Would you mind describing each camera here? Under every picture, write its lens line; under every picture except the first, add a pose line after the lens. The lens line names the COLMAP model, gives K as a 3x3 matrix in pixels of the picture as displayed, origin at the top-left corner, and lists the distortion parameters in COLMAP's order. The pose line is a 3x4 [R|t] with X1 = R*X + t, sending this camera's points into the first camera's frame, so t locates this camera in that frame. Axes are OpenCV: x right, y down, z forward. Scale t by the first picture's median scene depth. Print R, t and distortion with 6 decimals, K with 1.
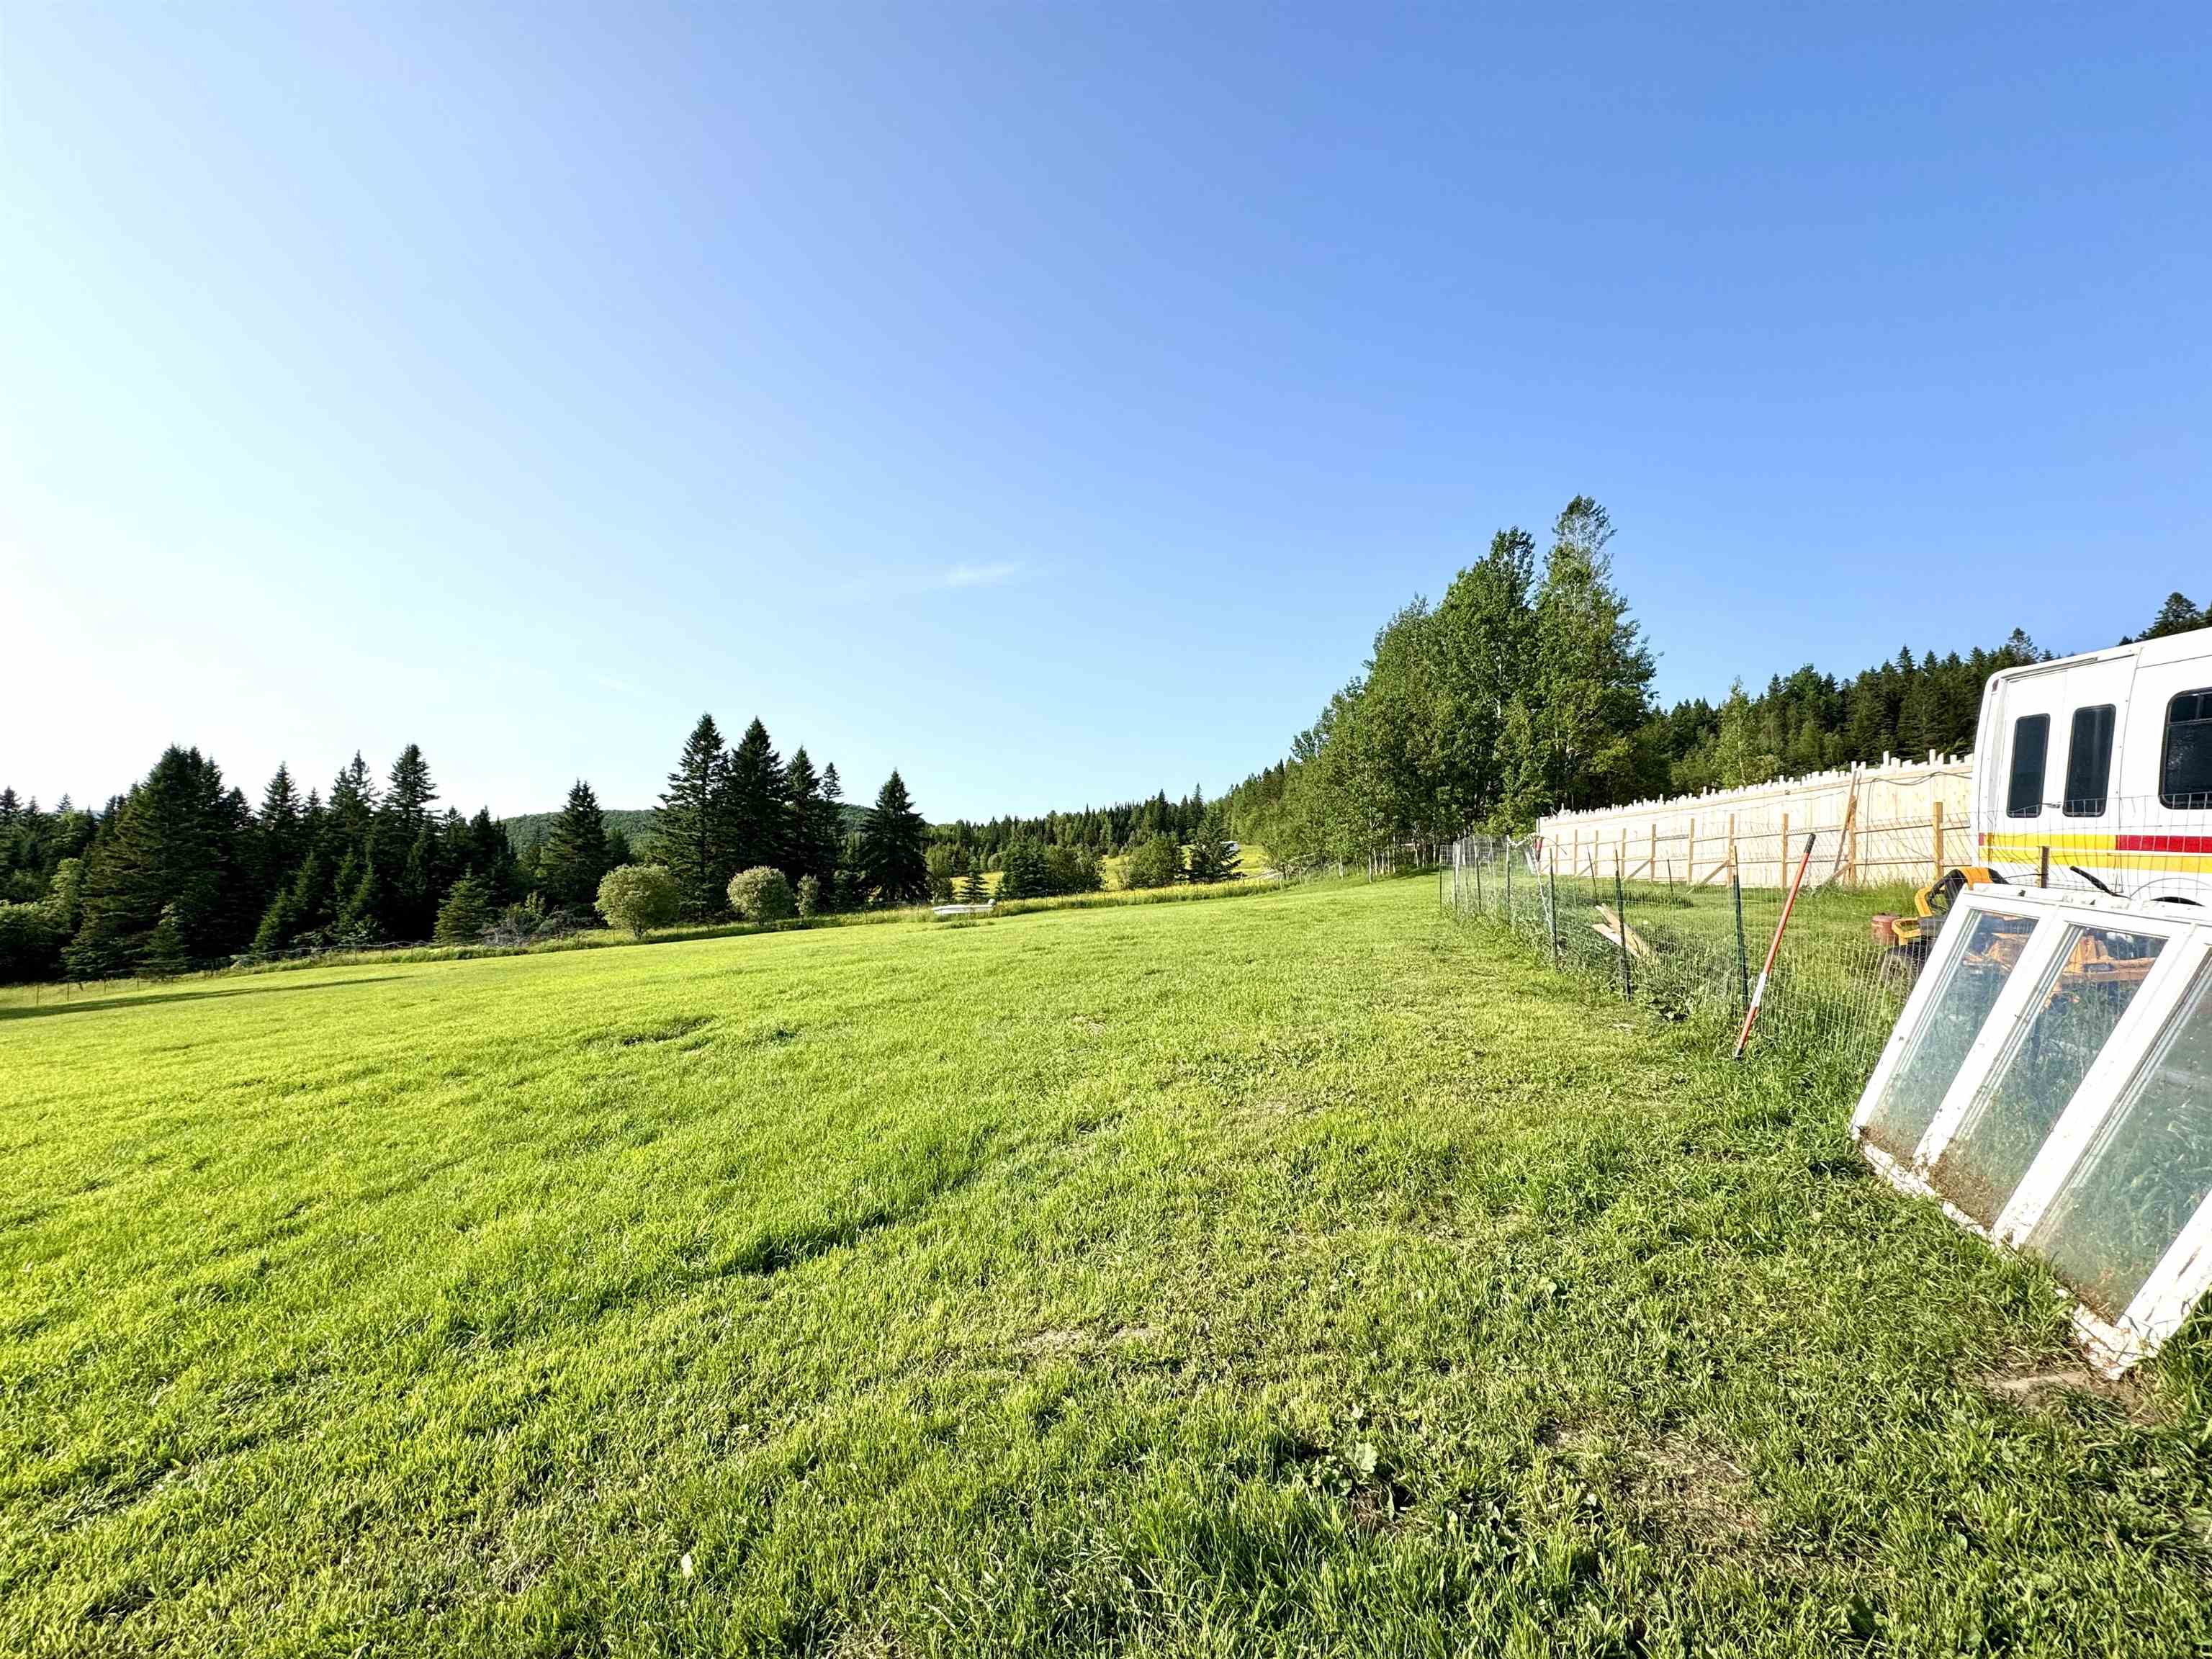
lens RADIAL K [[879.8, 0, 1105.7], [0, 879.8, 826.7], [0, 0, 1]] dist [-0.001696, 0.000260]
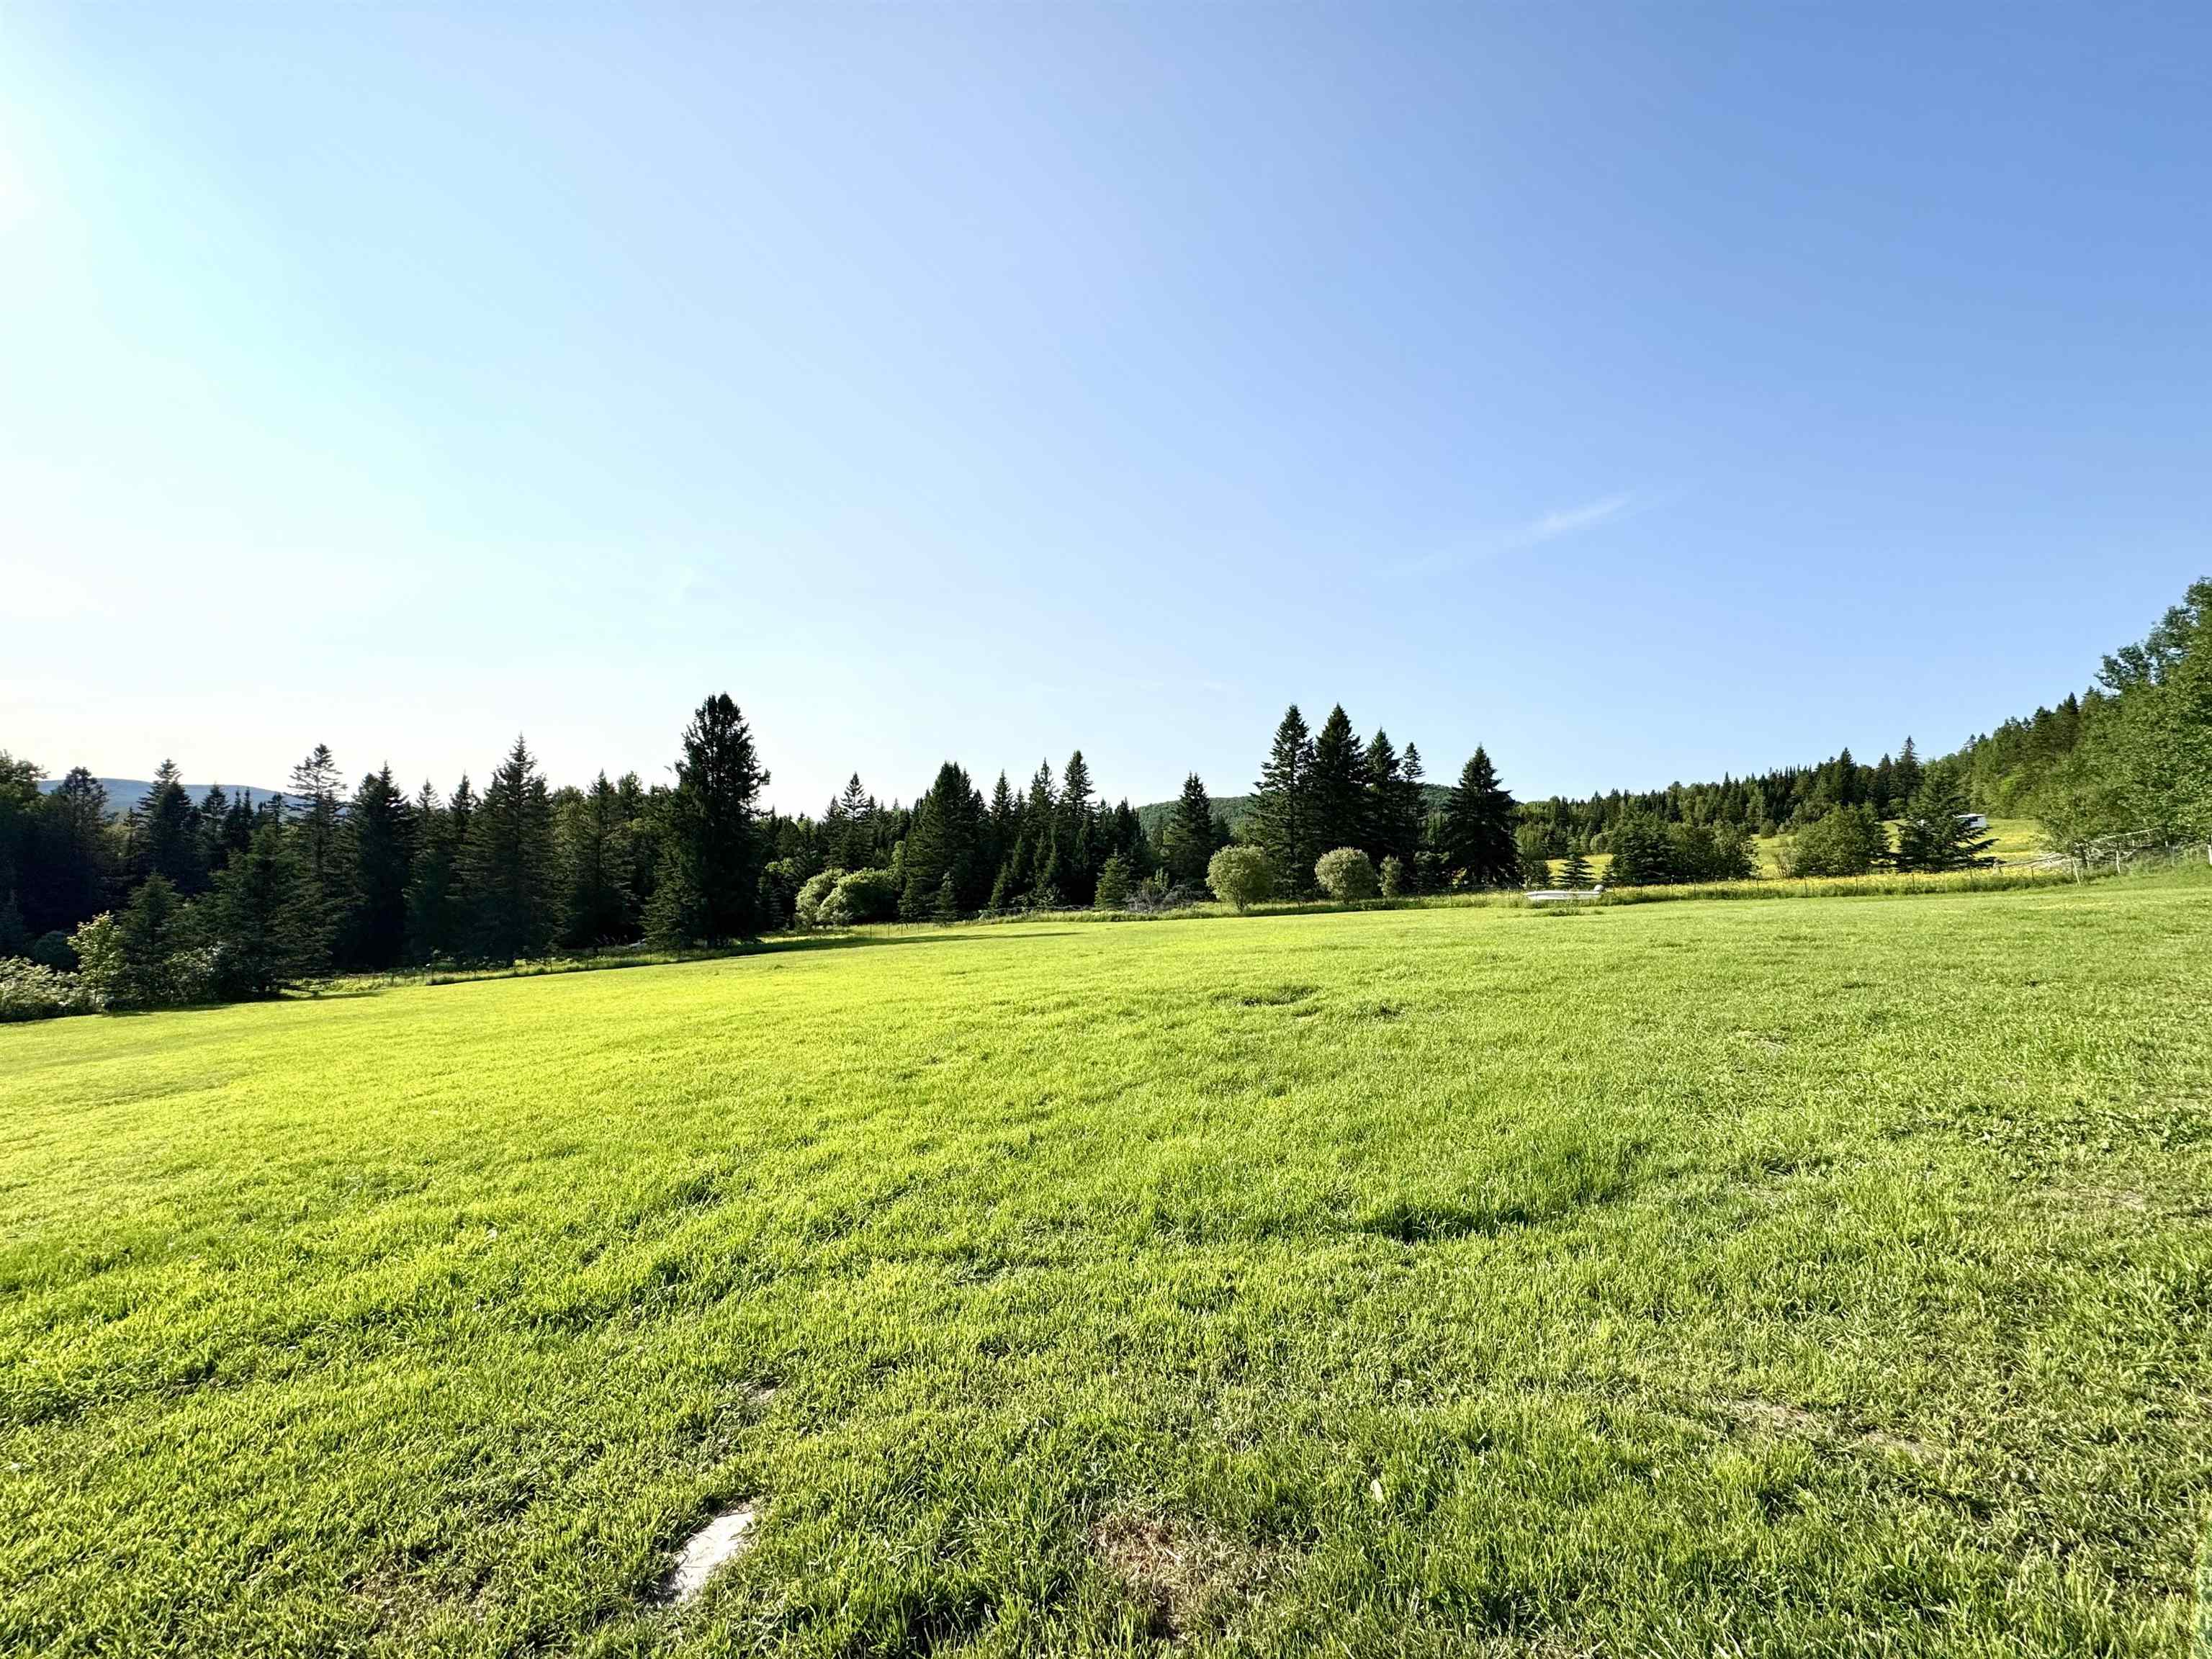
lens RADIAL K [[879.8, 0, 1104.5], [0, 879.8, 828.5], [0, 0, 1]] dist [-0.001696, 0.000260]
pose [[0.803921, -0.010122, -0.594650, -0.003042], [0.024075, 0.999589, 0.015533, -0.000058], [0.594248, -0.026803, 0.803835, -0.001676]]
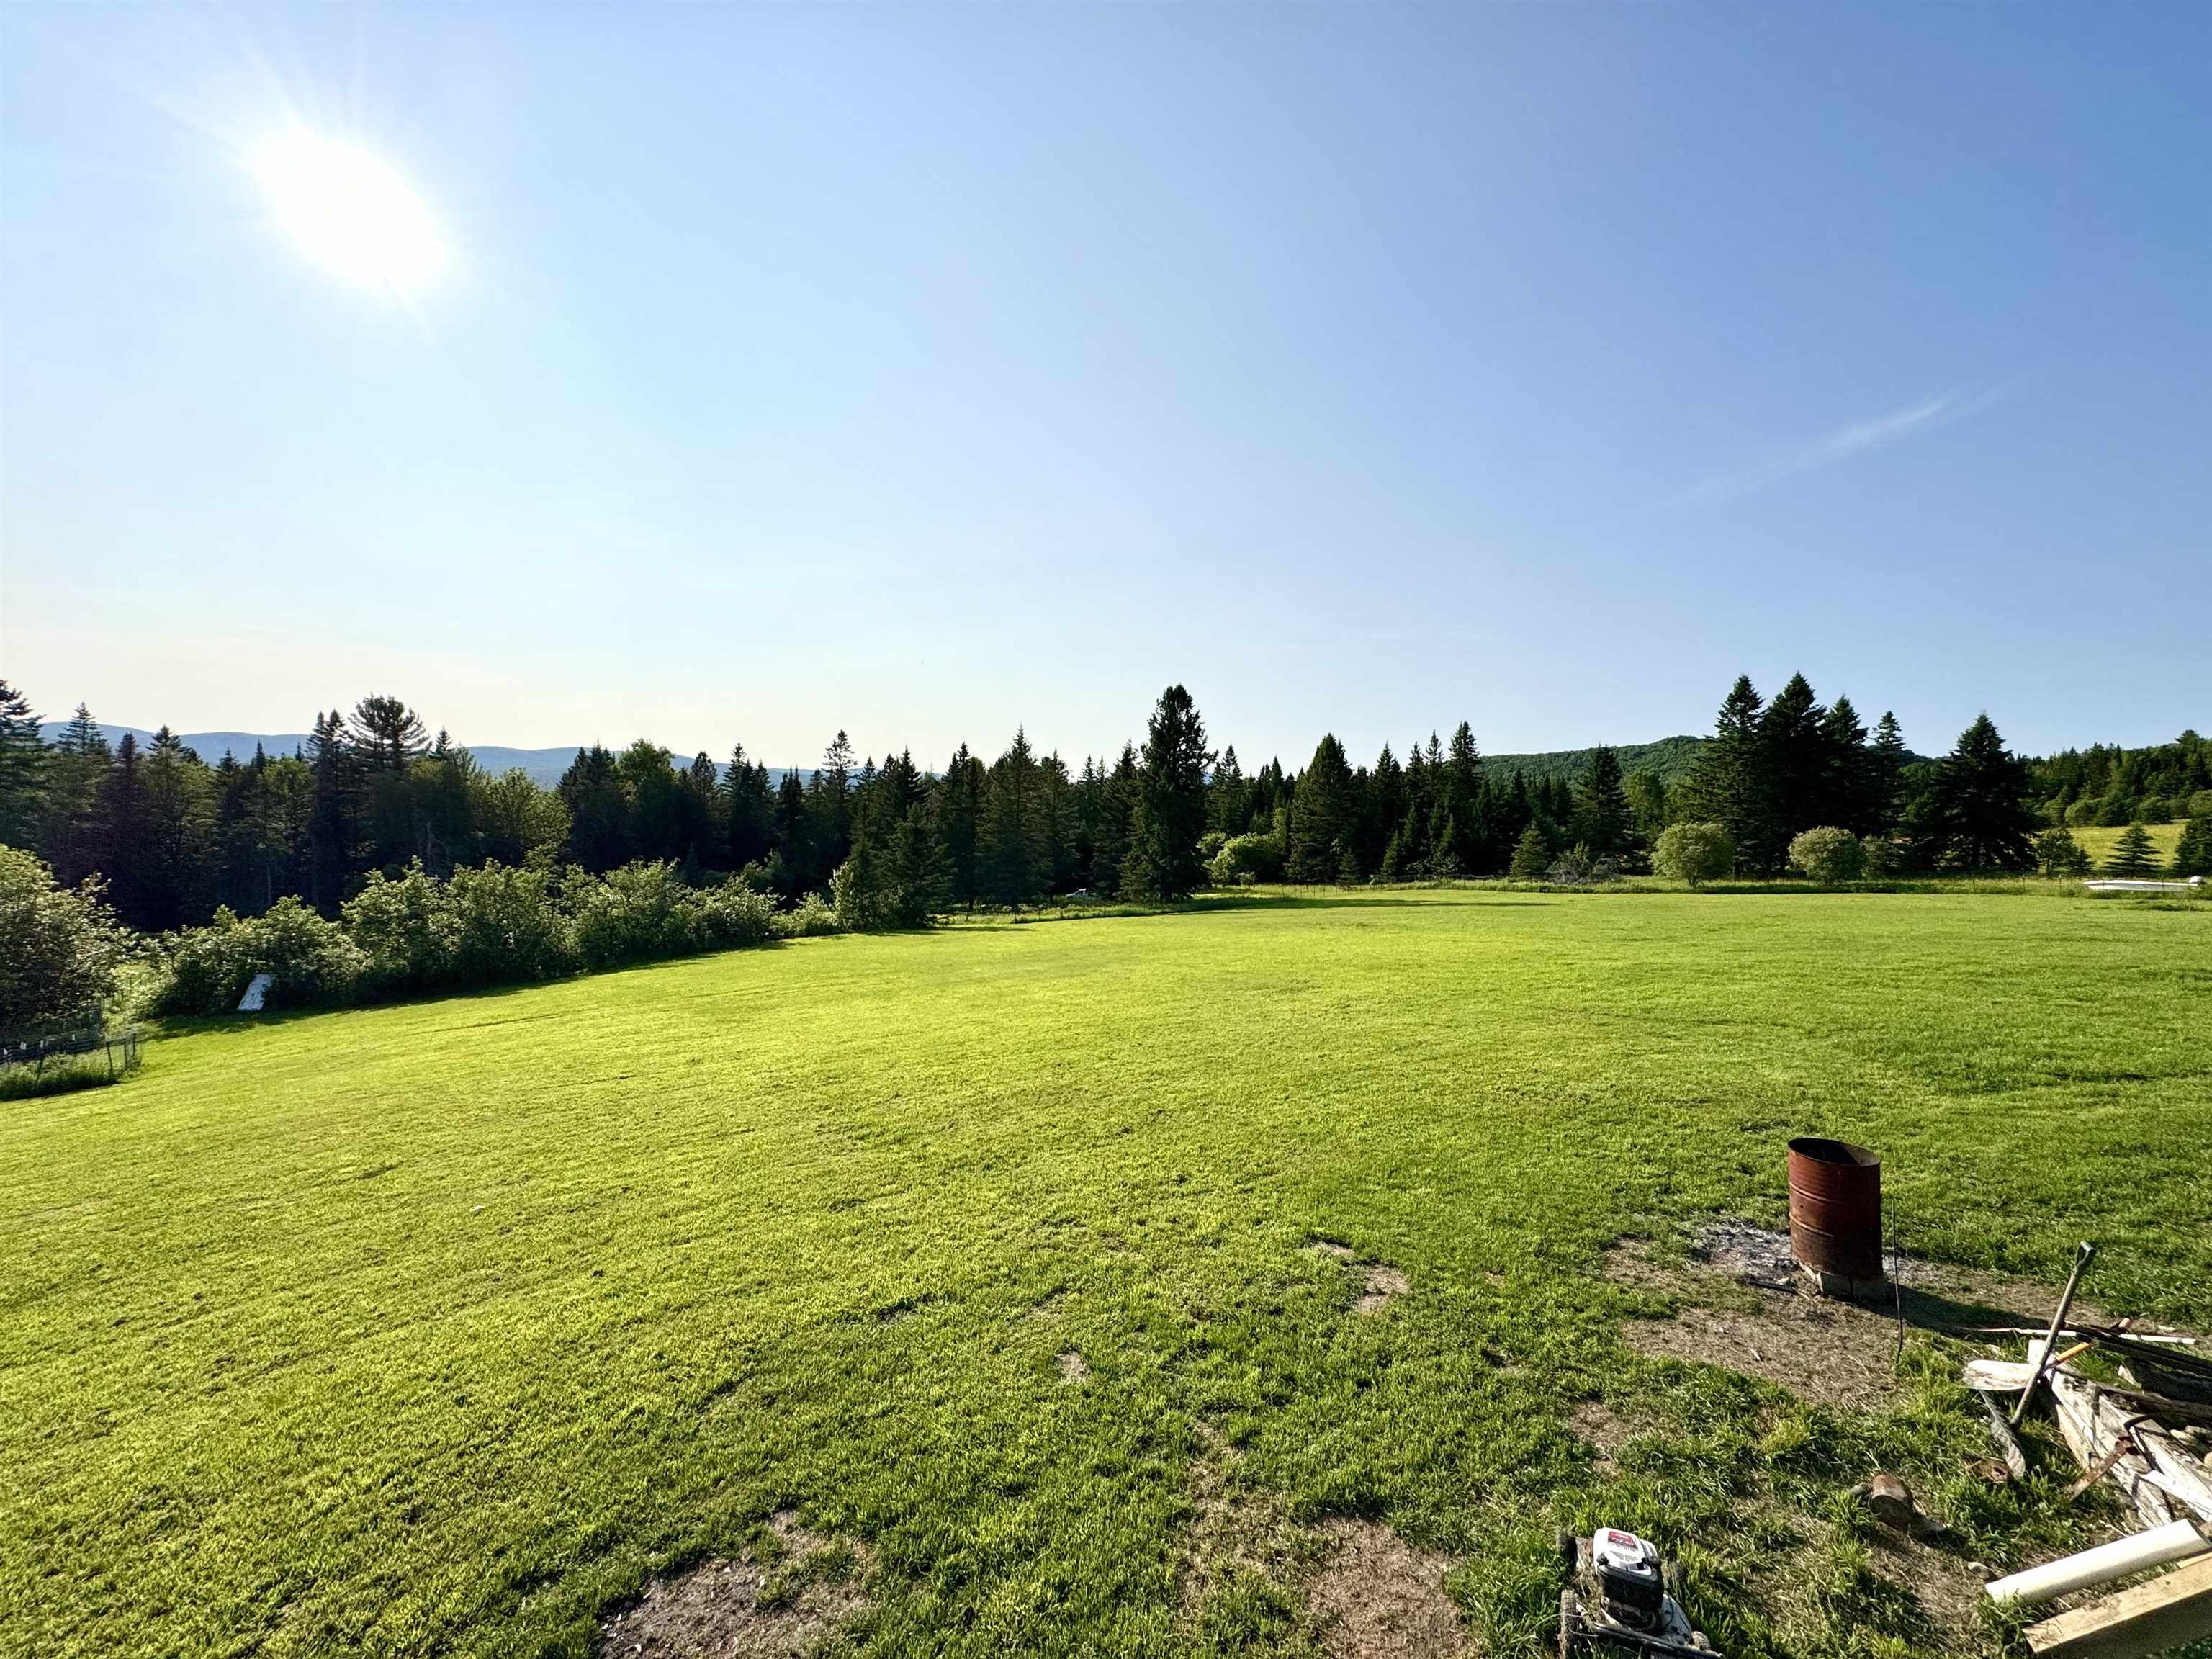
lens RADIAL K [[879.8, 0, 1106.6], [0, 879.8, 827.2], [0, 0, 1]] dist [-0.001696, 0.000260]
pose [[0.590541, 0.028622, -0.806500, -0.067981], [0.025475, 0.998212, 0.054079, -0.030185], [0.806606, -0.052482, 0.588755, -0.265217]]
